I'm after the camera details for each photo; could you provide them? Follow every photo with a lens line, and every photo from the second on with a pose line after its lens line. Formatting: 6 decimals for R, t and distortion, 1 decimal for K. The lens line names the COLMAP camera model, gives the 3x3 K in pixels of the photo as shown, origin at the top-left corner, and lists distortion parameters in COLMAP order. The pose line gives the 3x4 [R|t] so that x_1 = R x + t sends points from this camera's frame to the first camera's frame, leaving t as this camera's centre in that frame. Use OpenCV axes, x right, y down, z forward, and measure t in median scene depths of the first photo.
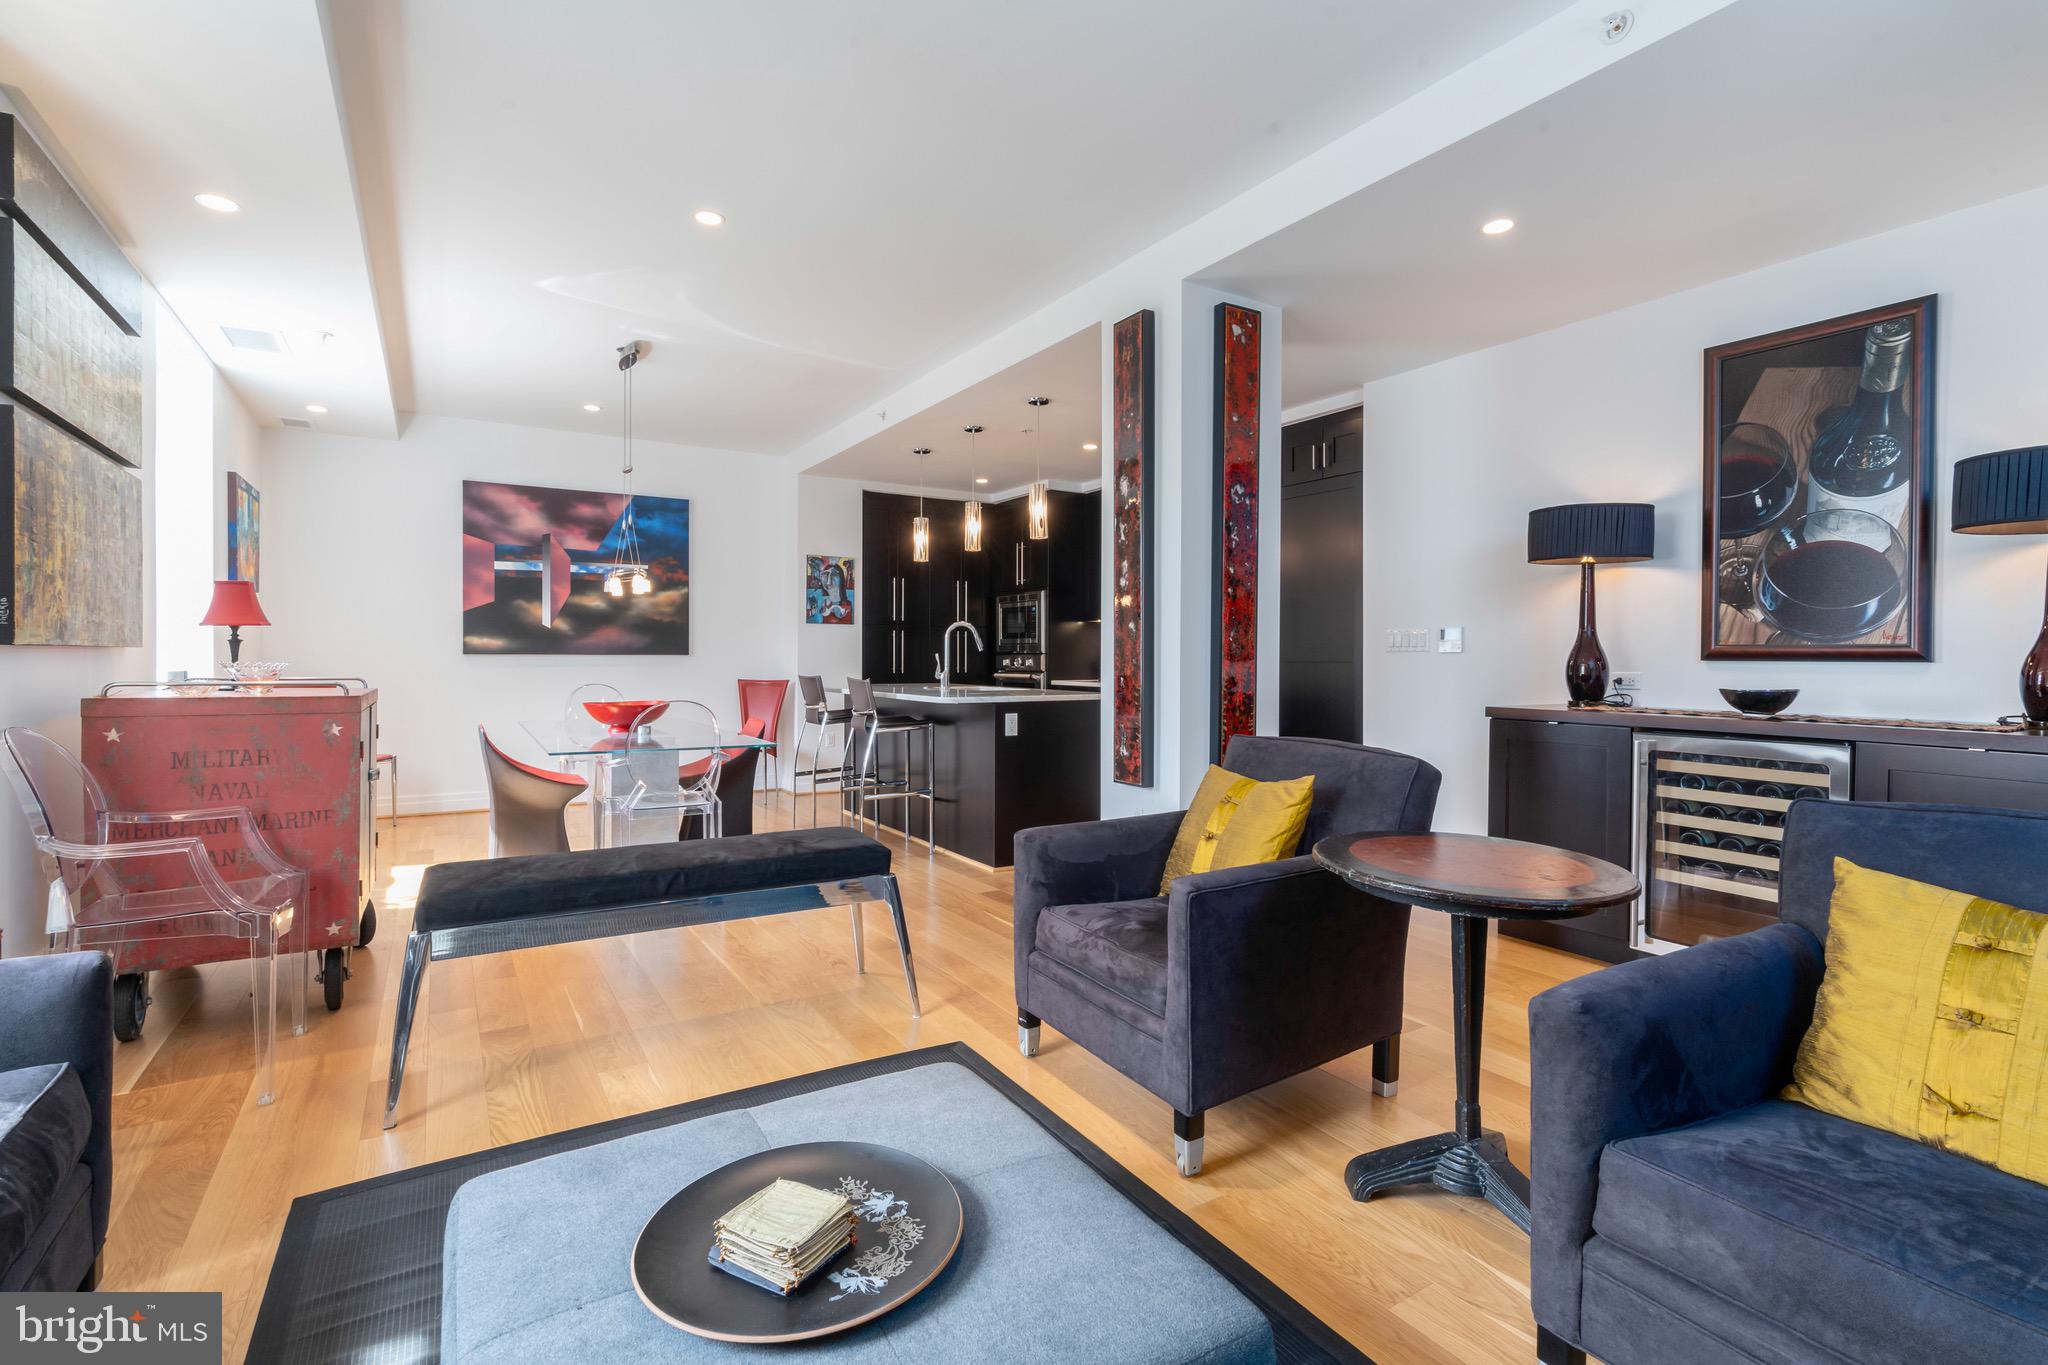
lens RADIAL K [[938.3, 0, 1034.3], [0, 938.3, 665.1], [0, 0, 1]] dist [-0.009834, 0.003865]
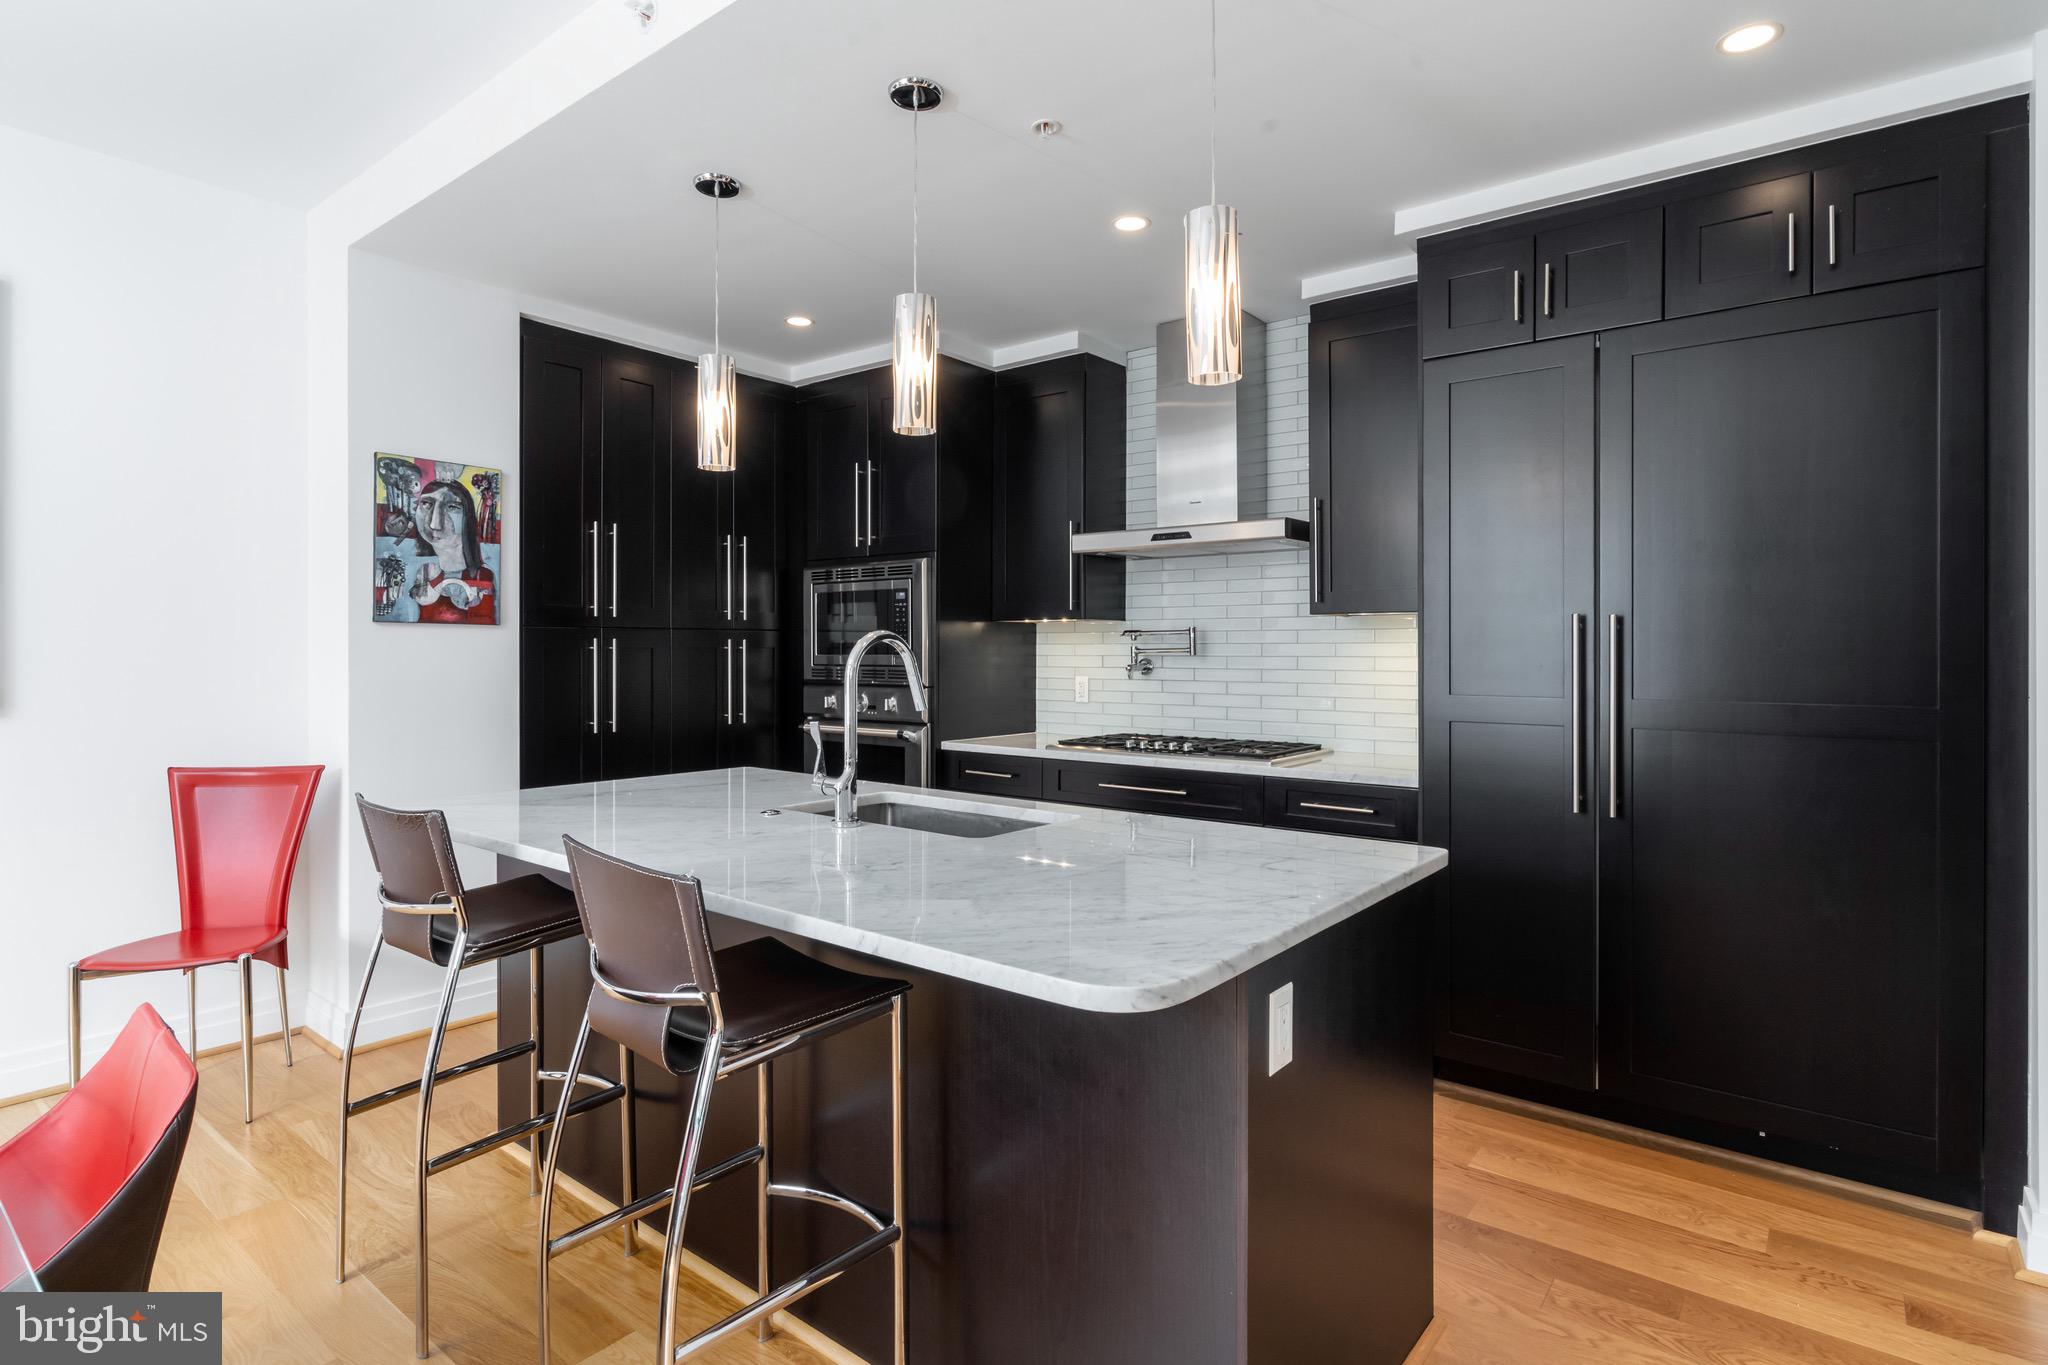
lens RADIAL K [[1042.4, 0, 1021.5], [0, 1042.4, 656.3], [0, 0, 1]] dist [-0.009701, 0.006240]
pose [[0.944900, -0.003348, 0.327341, -0.136318], [0.004049, 0.999991, -0.001459, -0.030541], [-0.327334, 0.002704, 0.944905, 0.526438]]
